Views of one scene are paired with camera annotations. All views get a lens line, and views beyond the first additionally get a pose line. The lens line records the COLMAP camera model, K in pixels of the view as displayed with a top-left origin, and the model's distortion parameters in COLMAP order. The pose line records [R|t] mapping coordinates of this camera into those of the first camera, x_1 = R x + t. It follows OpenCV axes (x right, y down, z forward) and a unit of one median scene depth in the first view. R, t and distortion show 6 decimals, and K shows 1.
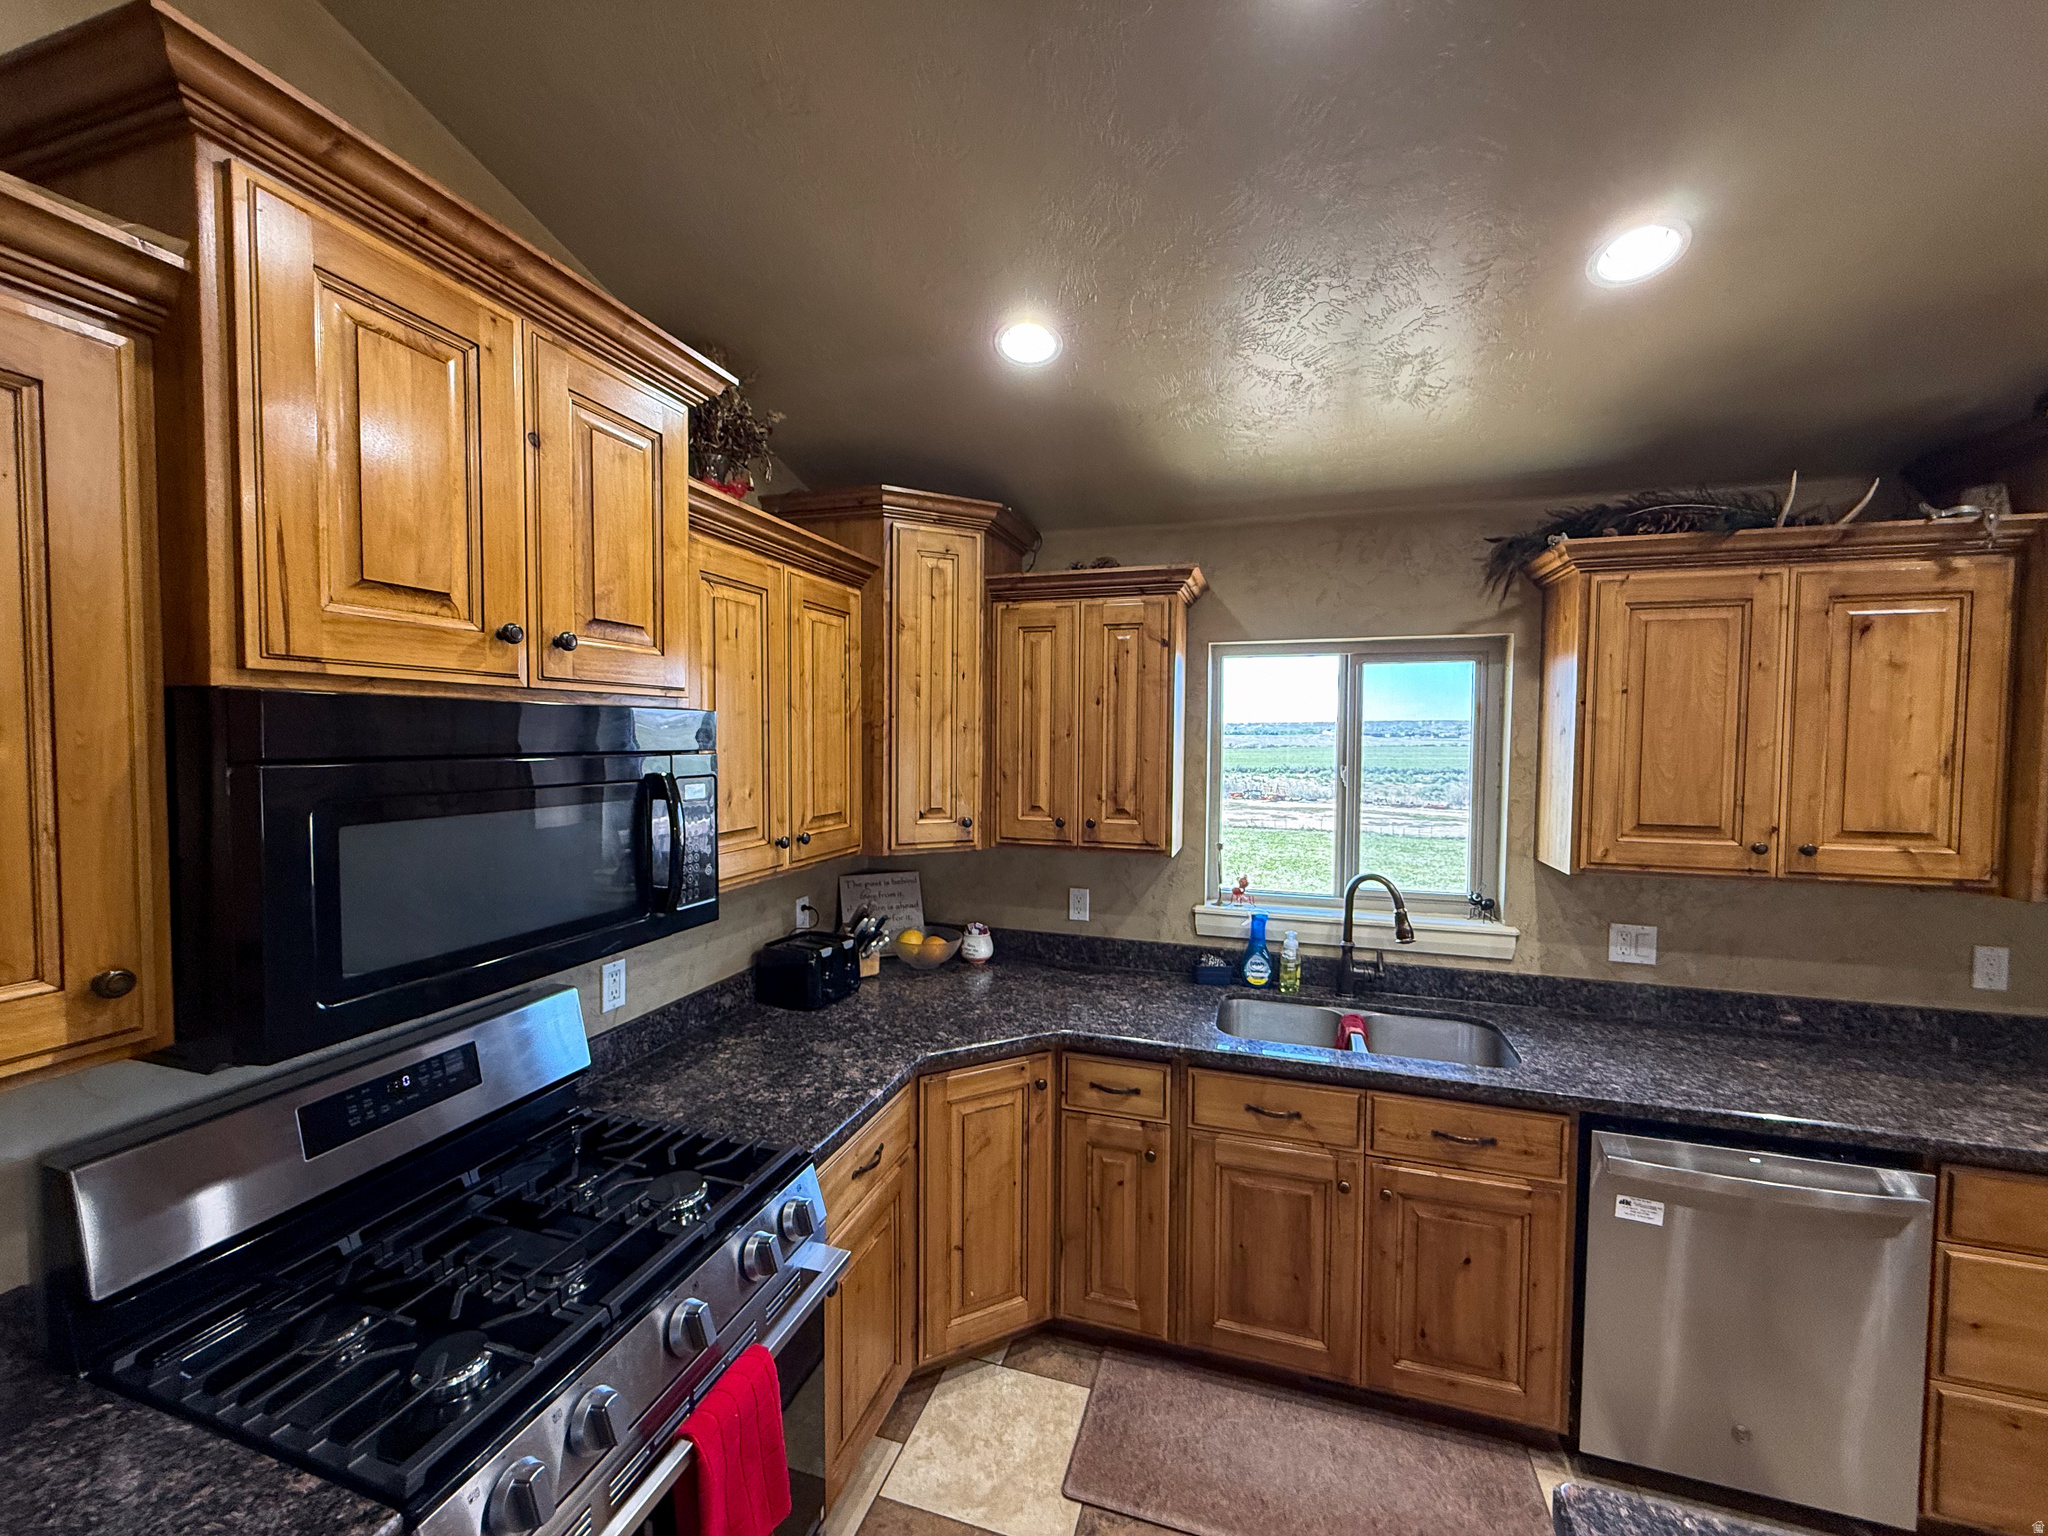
lens RADIAL K [[830.1, 0, 1019.5], [0, 830.1, 771.4], [0, 0, 1]] dist [-0.001106, 0.001133]
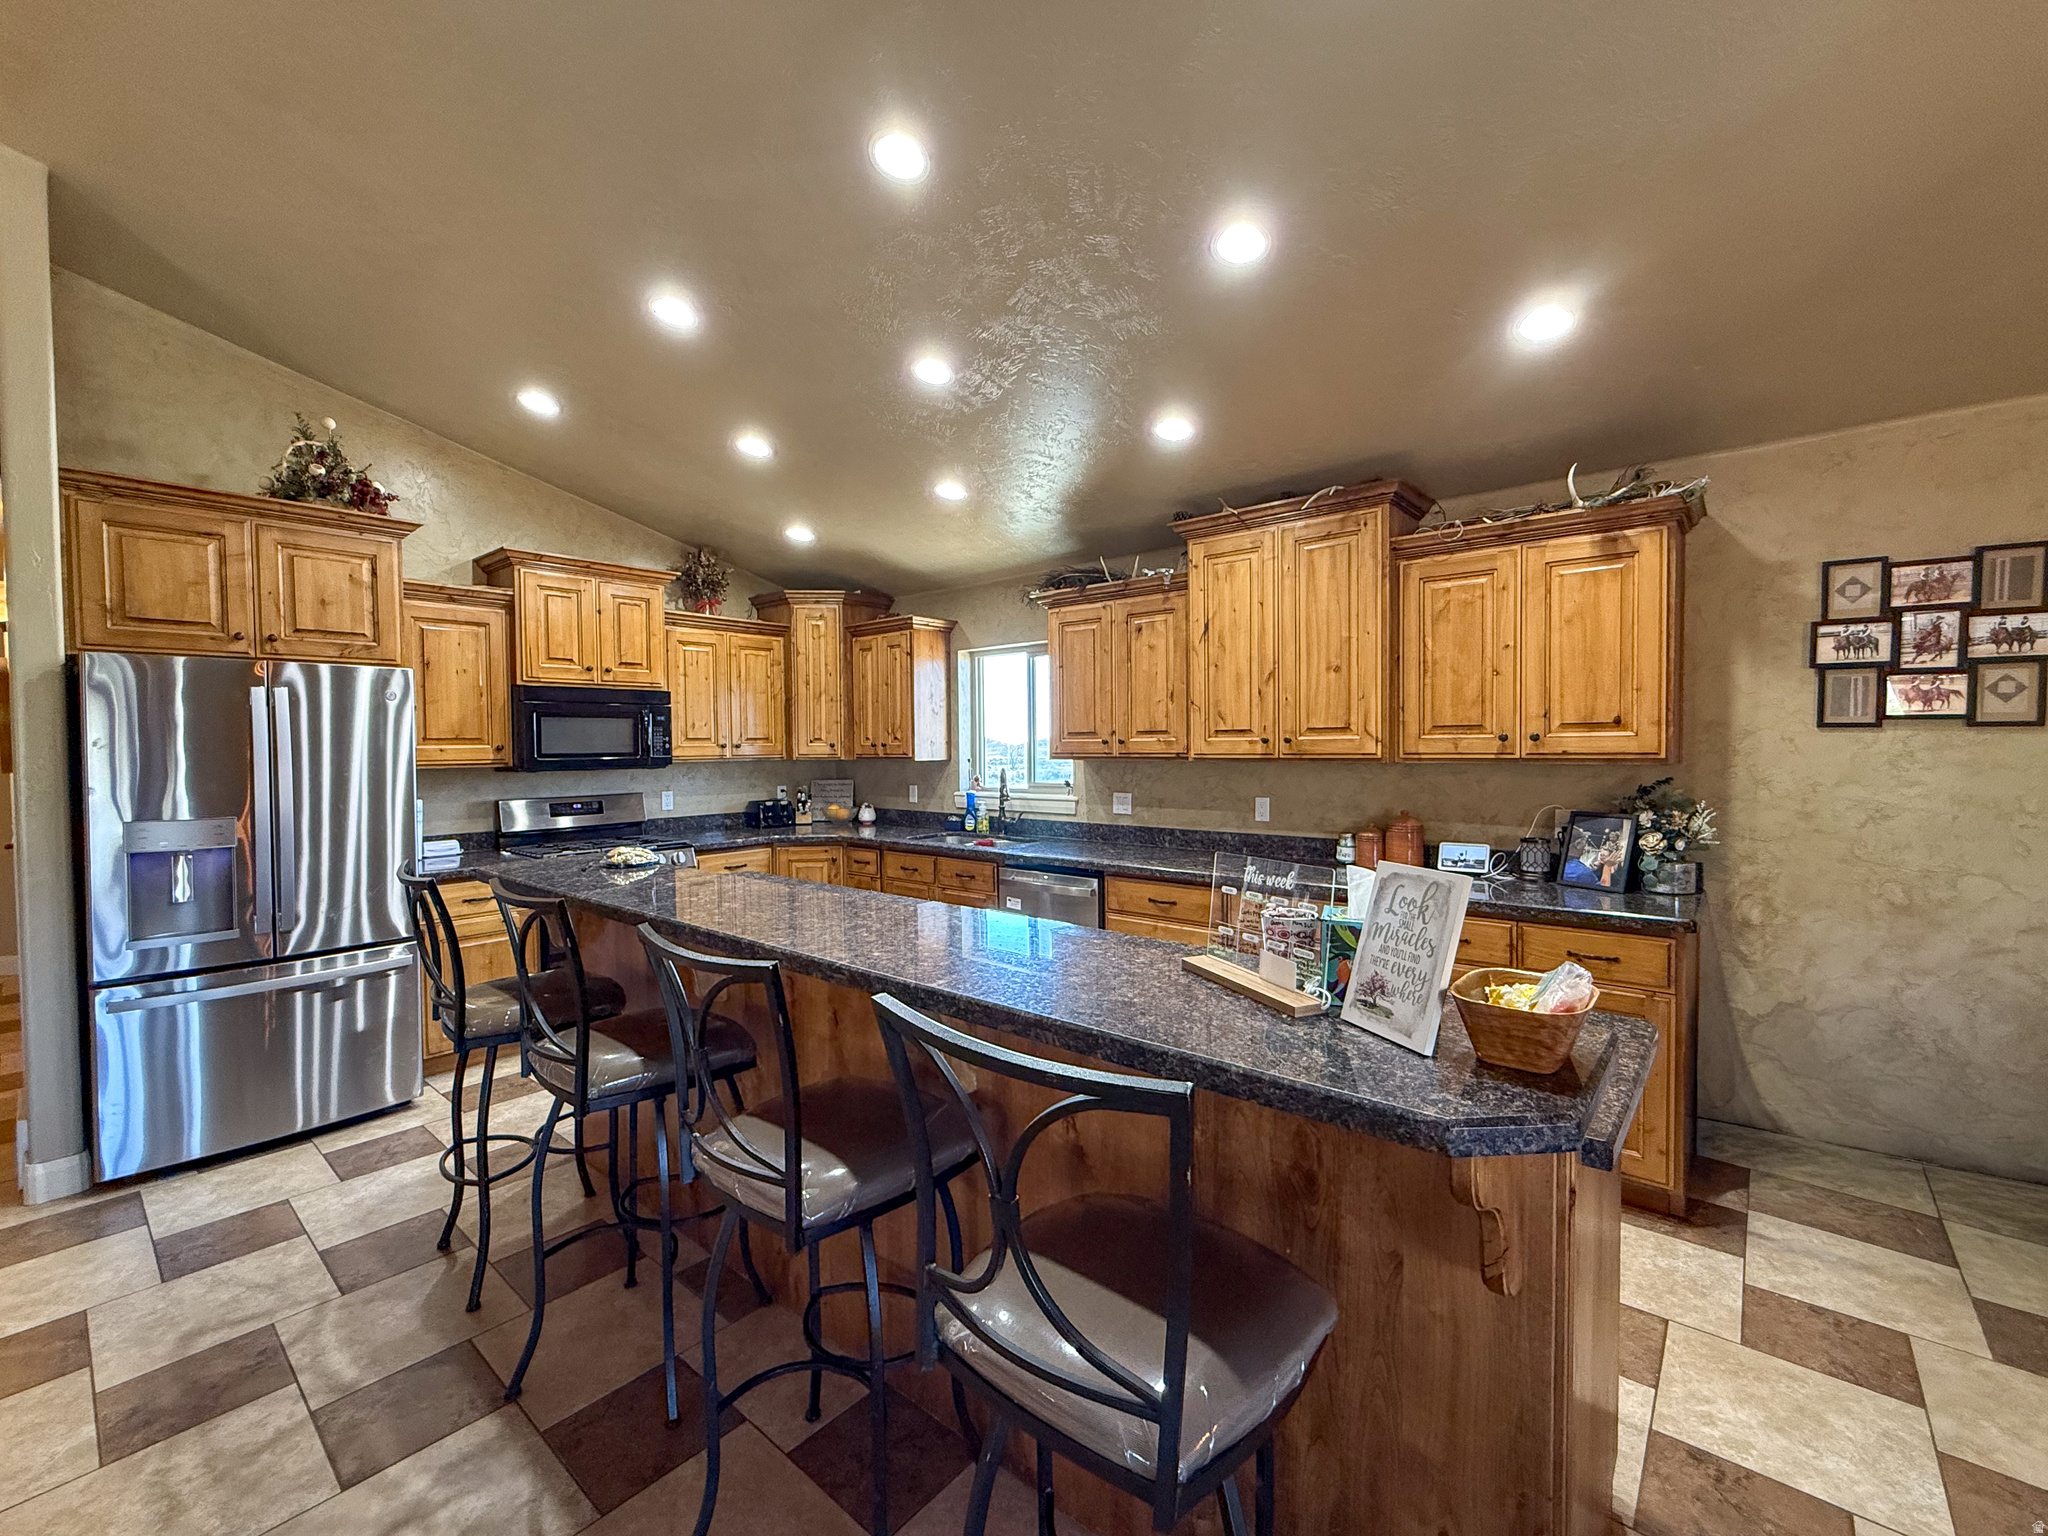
lens RADIAL K [[879.5, 0, 1018.6], [0, 879.5, 770.3], [0, 0, 1]] dist [0.005572, -0.000595]
pose [[0.916221, -0.003751, -0.400655, 1.374015], [-0.001351, 0.999922, -0.012450, 0.167275], [0.400670, 0.011949, 0.916144, -0.914387]]
